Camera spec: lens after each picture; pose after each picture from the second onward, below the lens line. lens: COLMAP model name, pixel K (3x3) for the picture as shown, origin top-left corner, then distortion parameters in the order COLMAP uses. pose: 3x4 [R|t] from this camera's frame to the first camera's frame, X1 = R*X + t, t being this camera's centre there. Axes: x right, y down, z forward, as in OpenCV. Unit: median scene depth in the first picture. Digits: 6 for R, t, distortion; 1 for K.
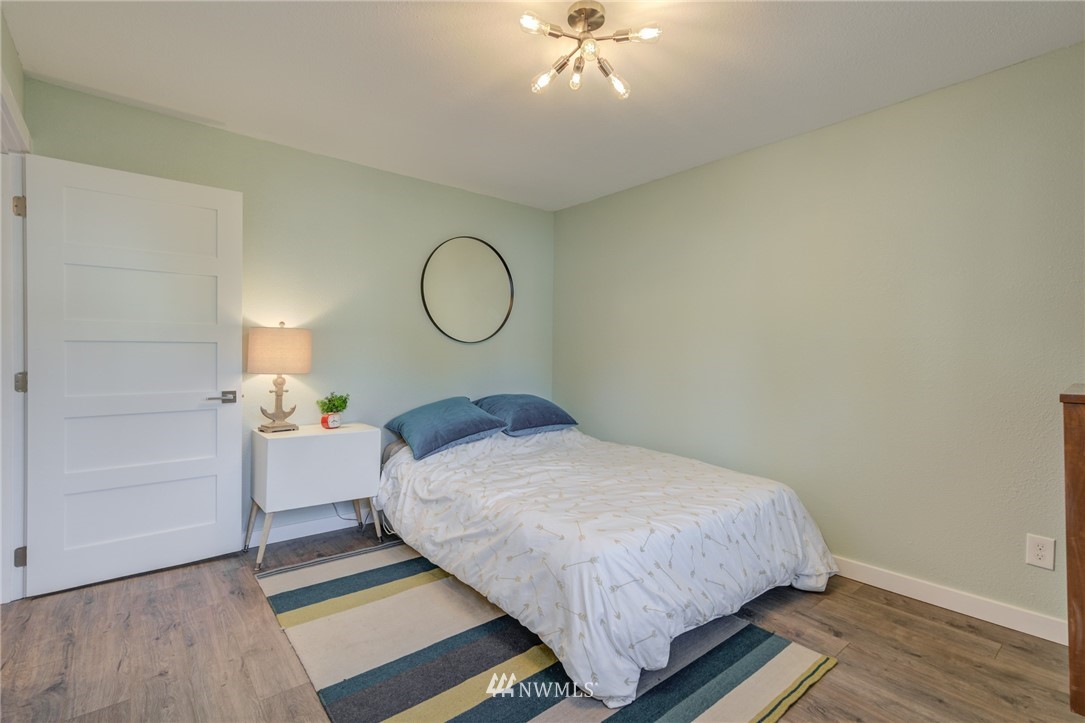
lens RADIAL K [[520.8, 0, 542.5], [0, 520.8, 361.5], [0, 0, 1]] dist [0.003580, 0.001418]
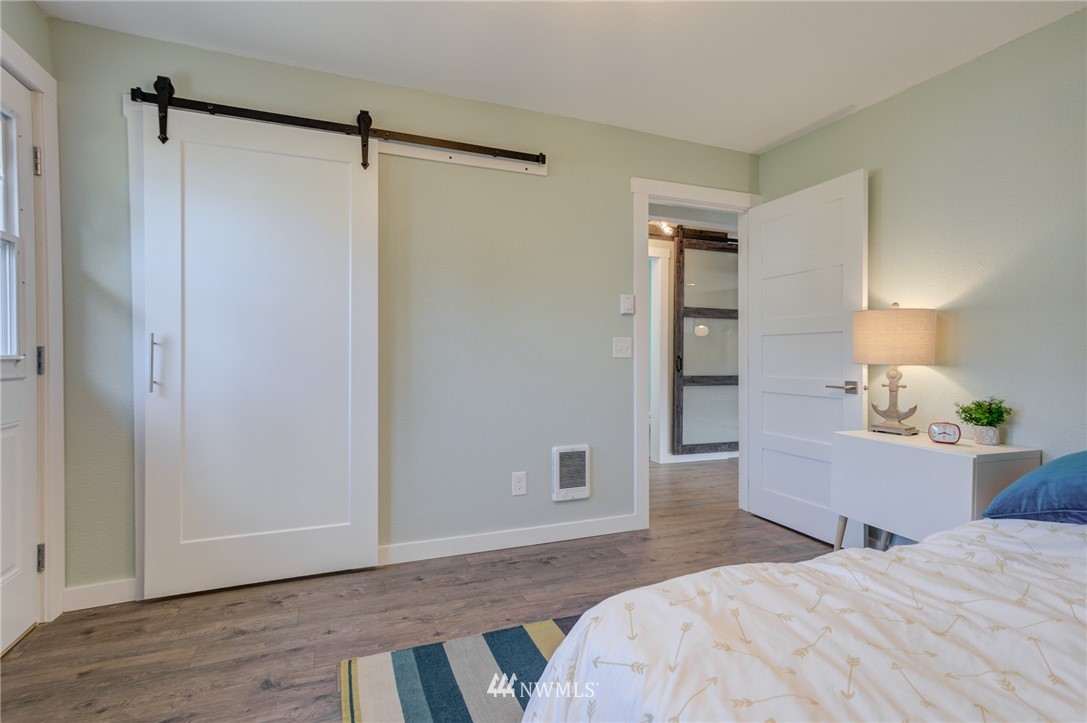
lens RADIAL K [[533.5, 0, 543.5], [0, 533.5, 361.5], [0, 0, 1]] dist [0.027196, 0.000153]
pose [[-0.312036, 0.002231, -0.950068, 0.529198], [-0.023981, 0.999660, 0.010223, 0.024177], [0.949767, 0.025973, -0.311877, 0.781694]]
